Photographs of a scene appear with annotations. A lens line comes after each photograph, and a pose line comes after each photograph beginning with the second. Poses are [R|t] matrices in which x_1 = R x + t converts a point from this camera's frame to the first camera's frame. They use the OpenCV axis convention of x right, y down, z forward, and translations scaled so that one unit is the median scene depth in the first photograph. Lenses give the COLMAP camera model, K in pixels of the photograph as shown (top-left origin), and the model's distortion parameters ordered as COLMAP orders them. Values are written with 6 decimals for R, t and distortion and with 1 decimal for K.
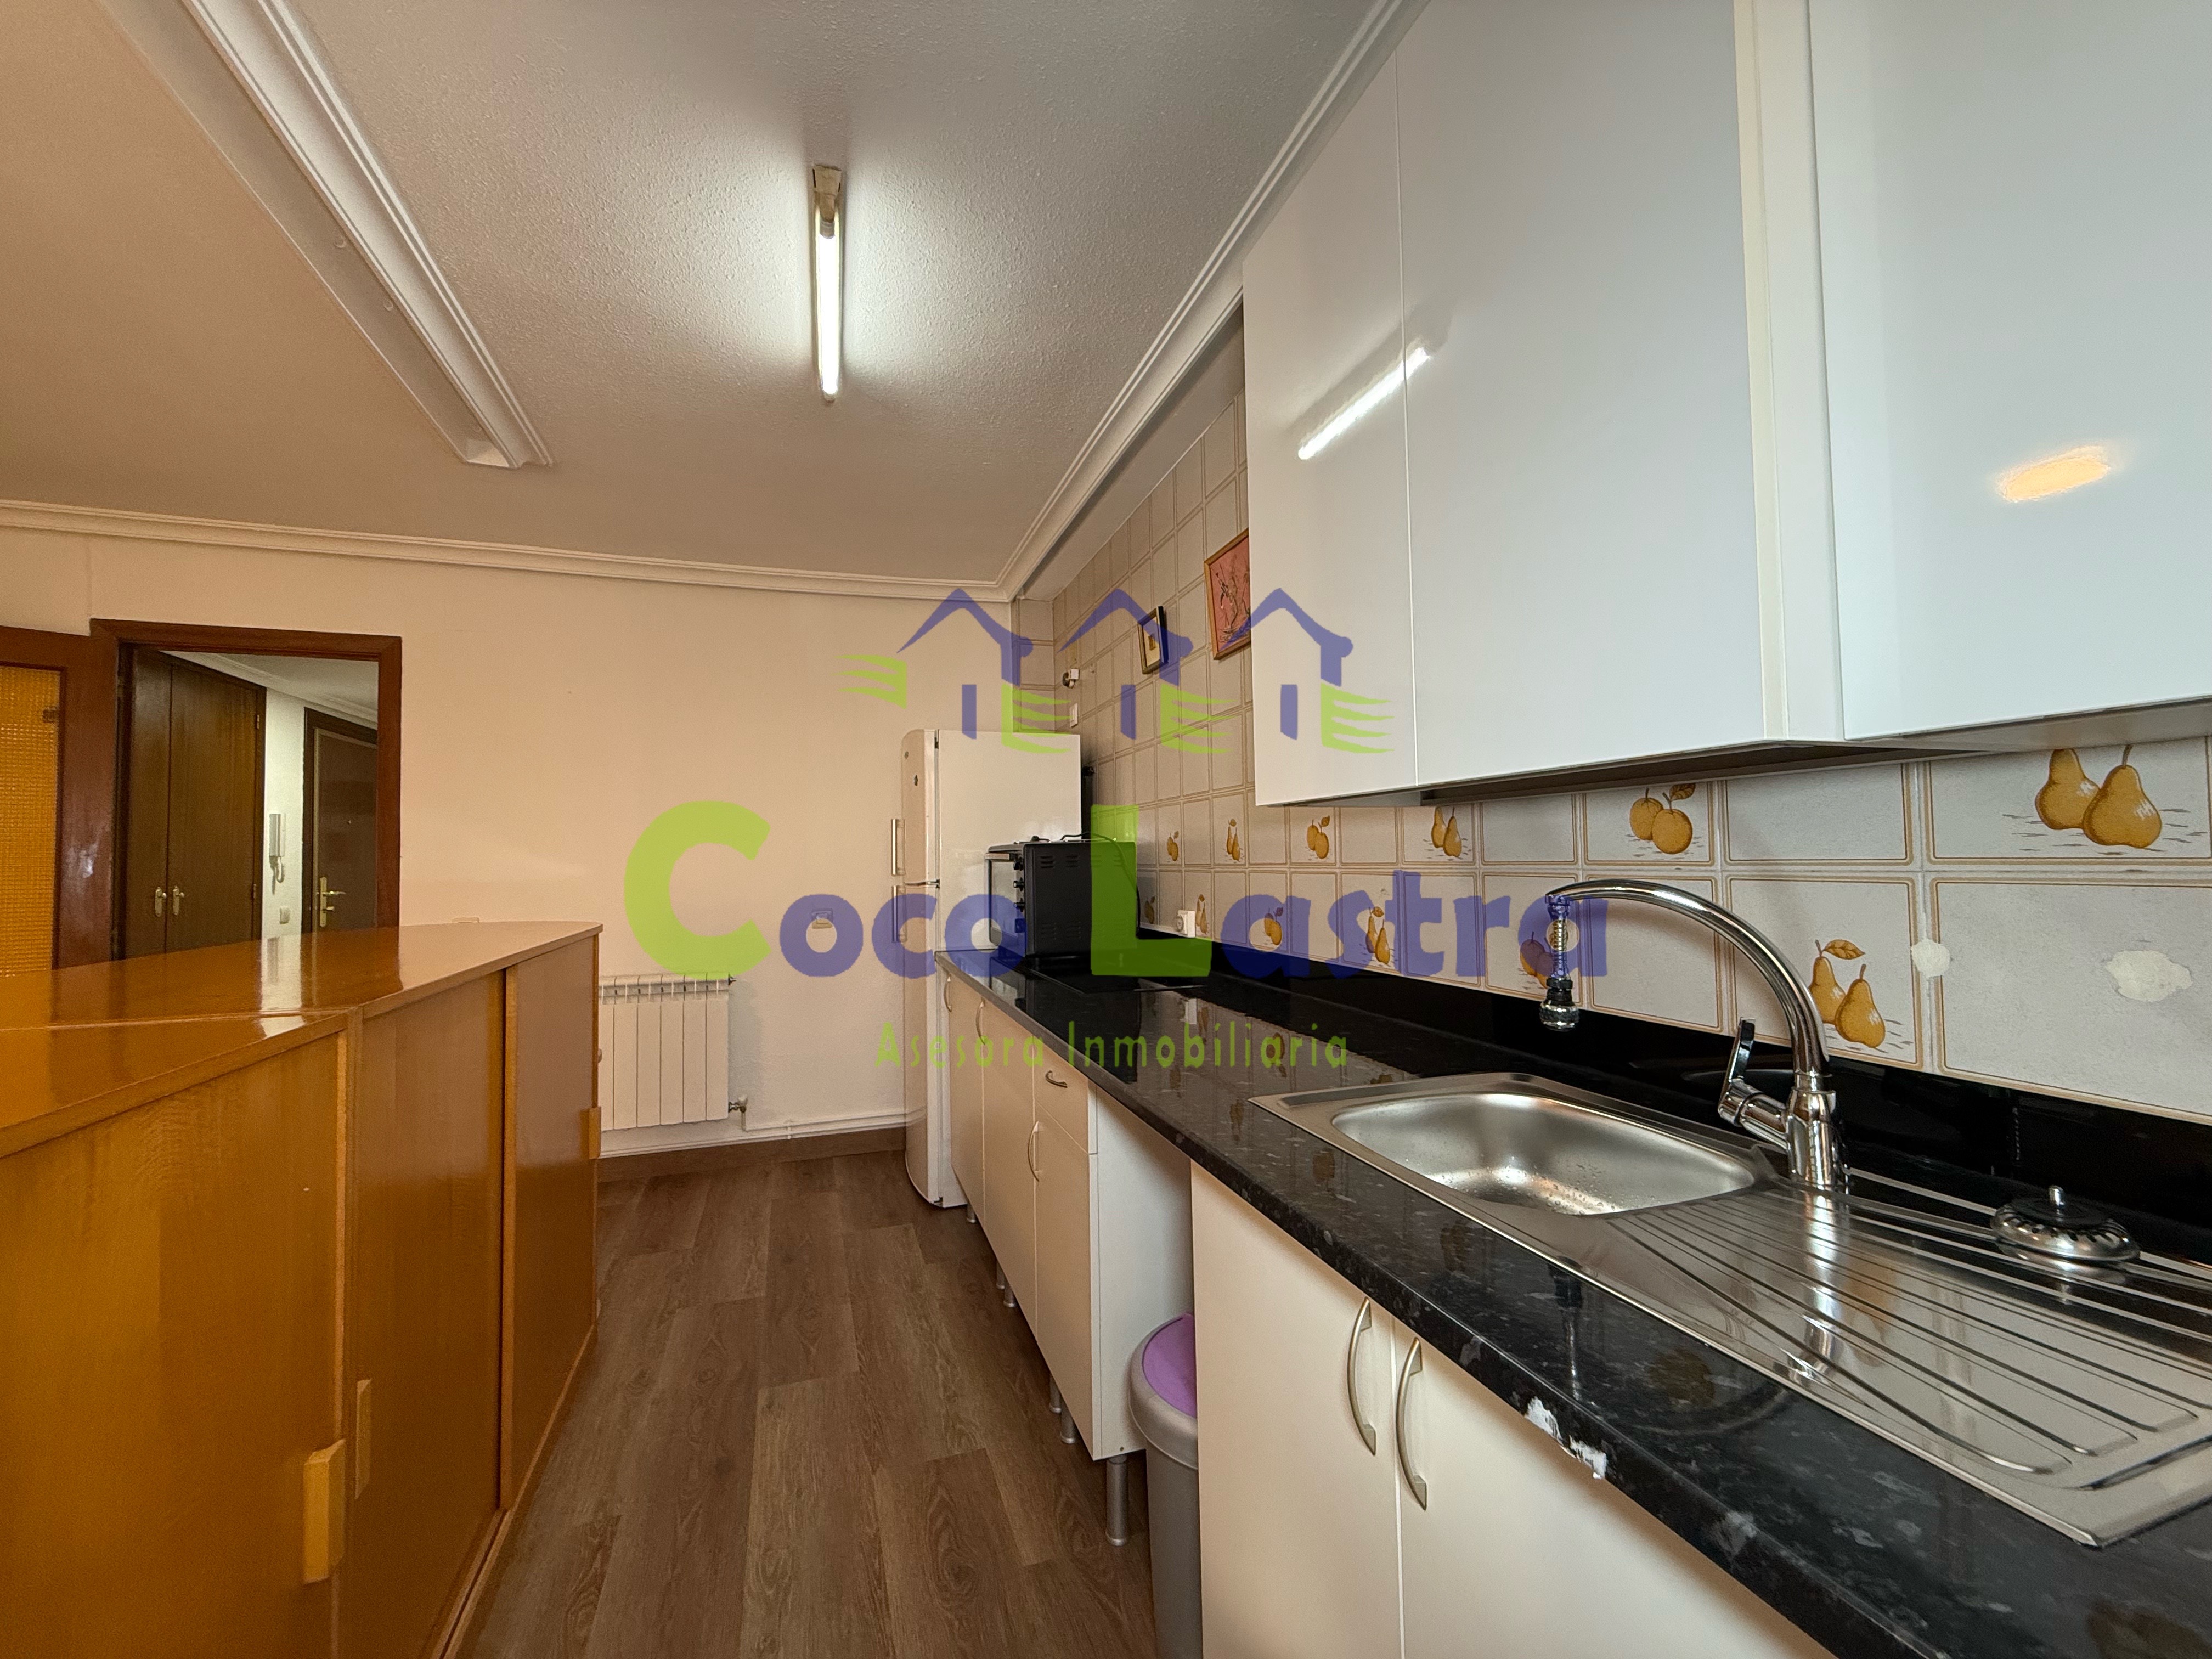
lens RADIAL K [[877.5, 0, 1092.3], [0, 877.5, 822.3], [0, 0, 1]] dist [-0.000478, -0.000336]
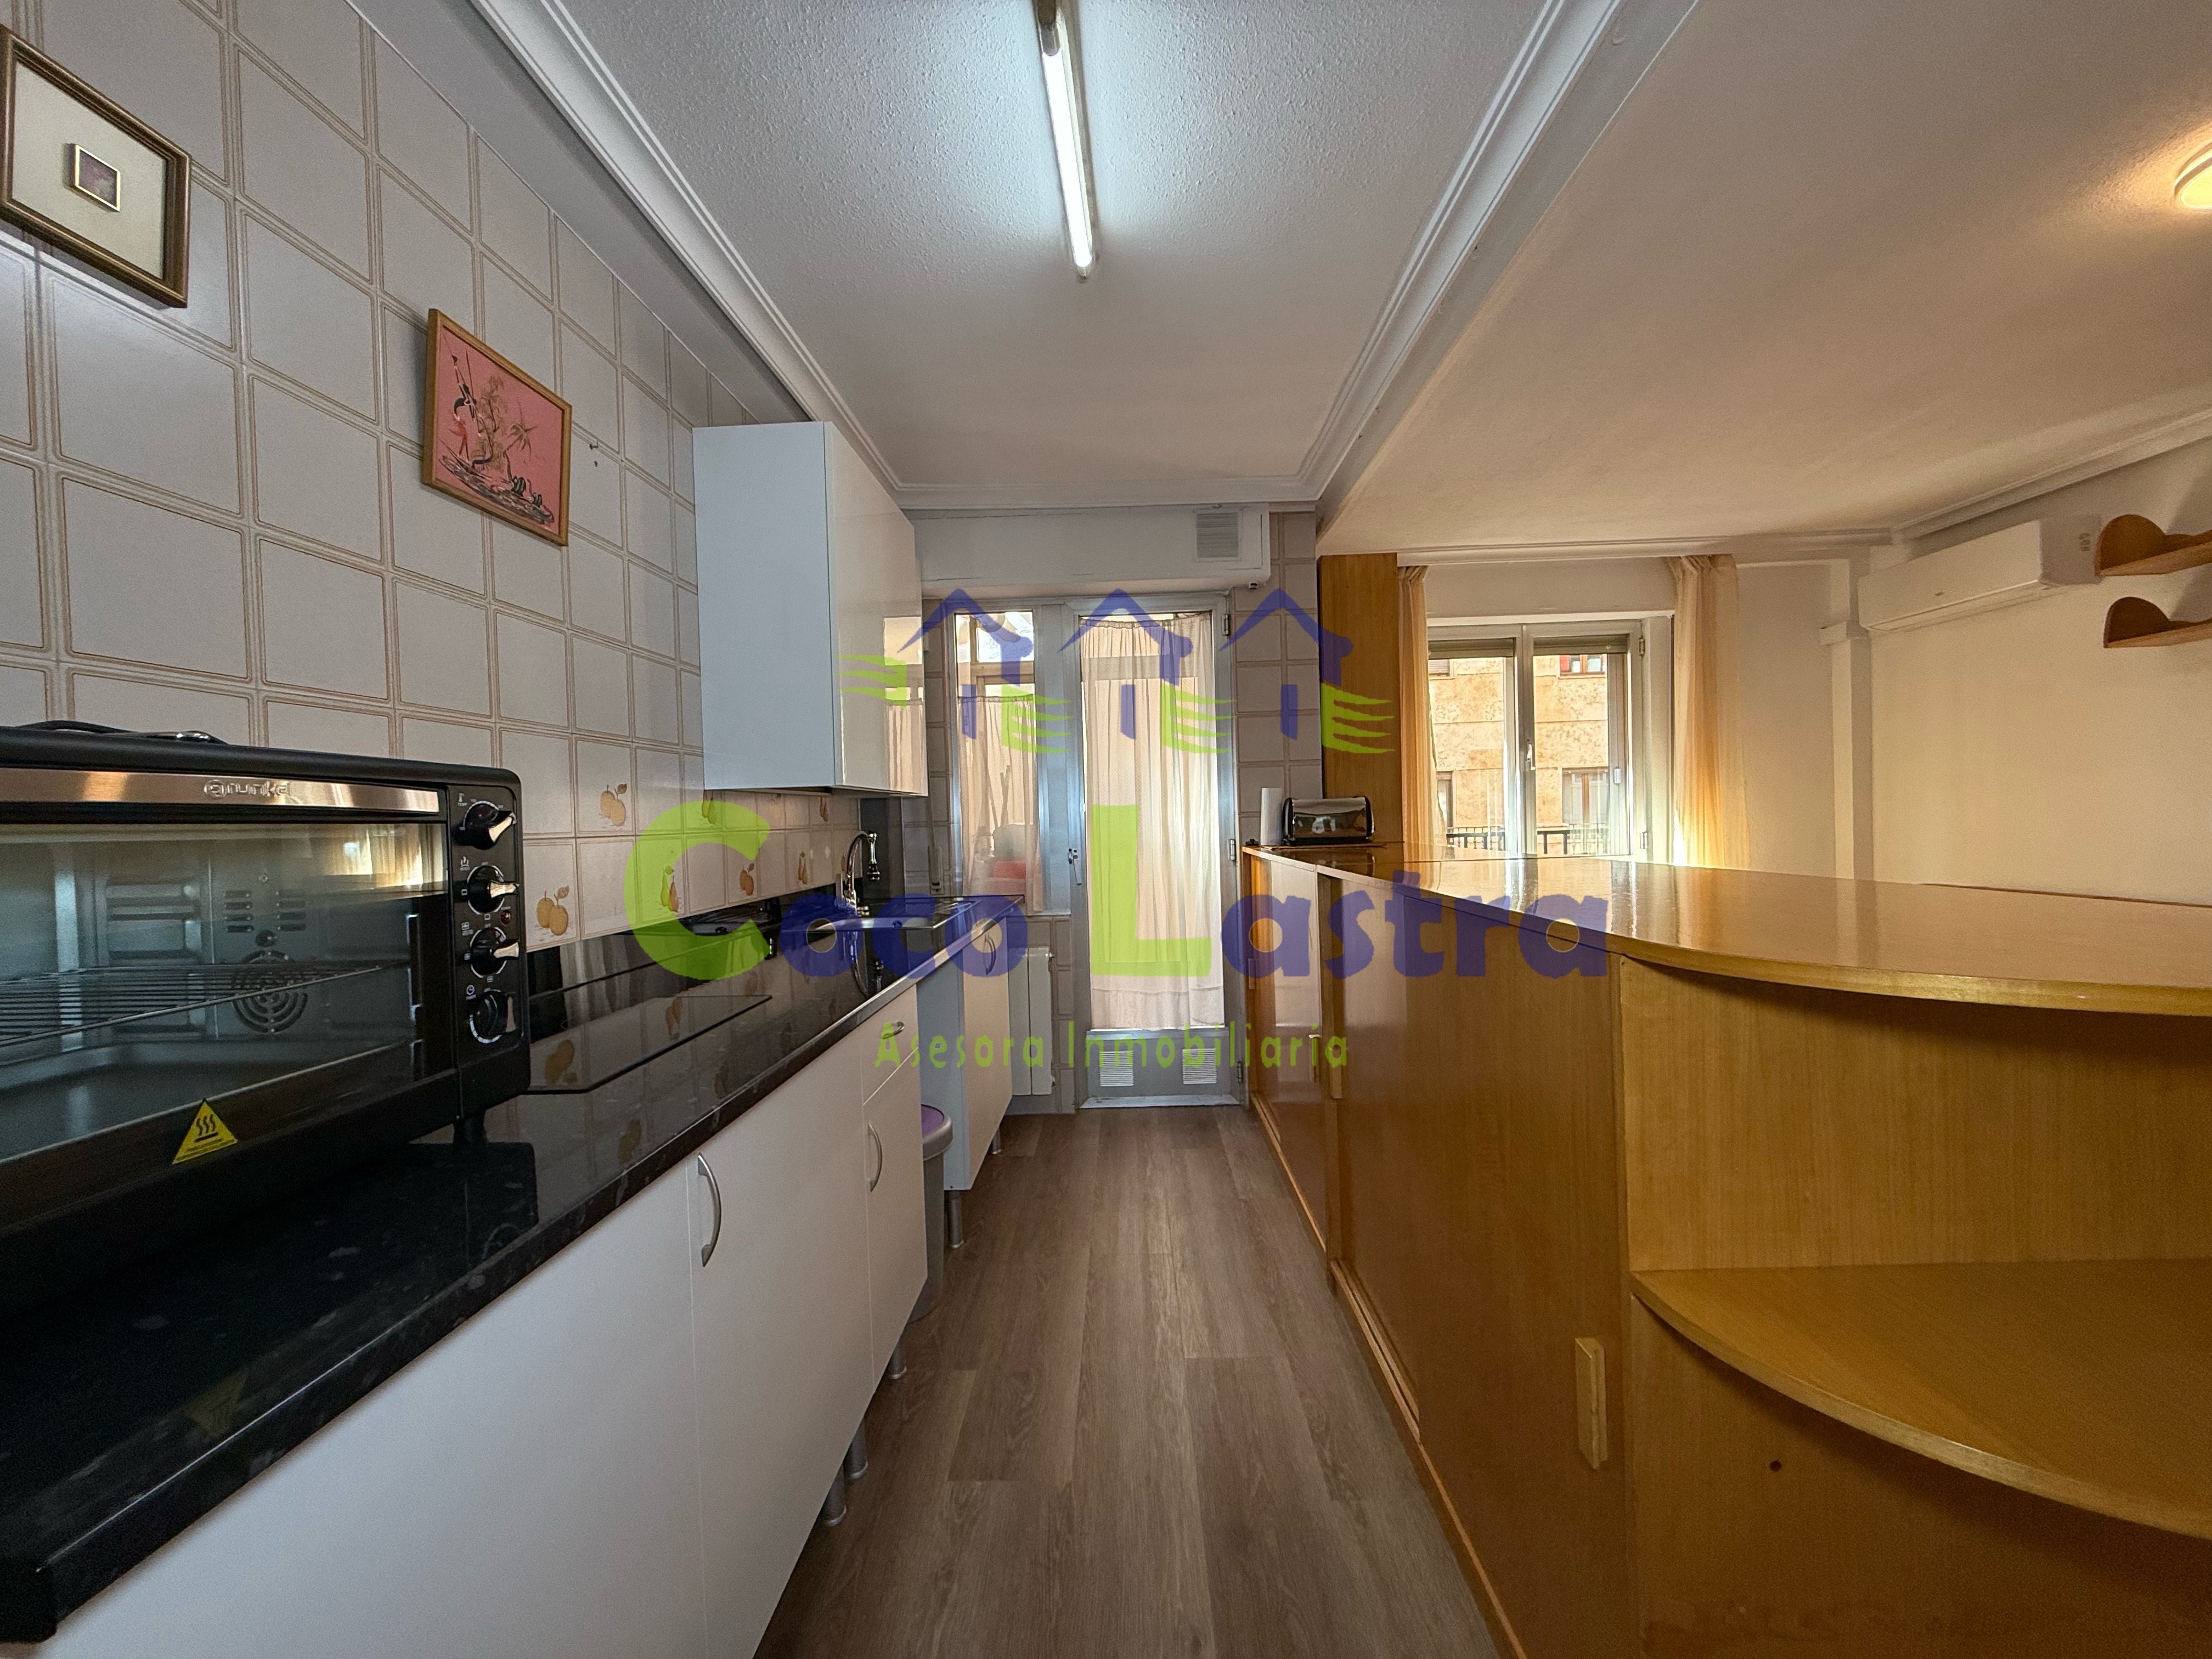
lens RADIAL K [[877.5, 0, 1097.0], [0, 877.5, 829.8], [0, 0, 1]] dist [-0.000478, -0.000336]
pose [[-0.934632, 0.040077, 0.353352, -0.579759], [0.030705, 0.999013, -0.032090, 0.093360], [-0.354289, -0.019142, -0.934940, 1.727608]]
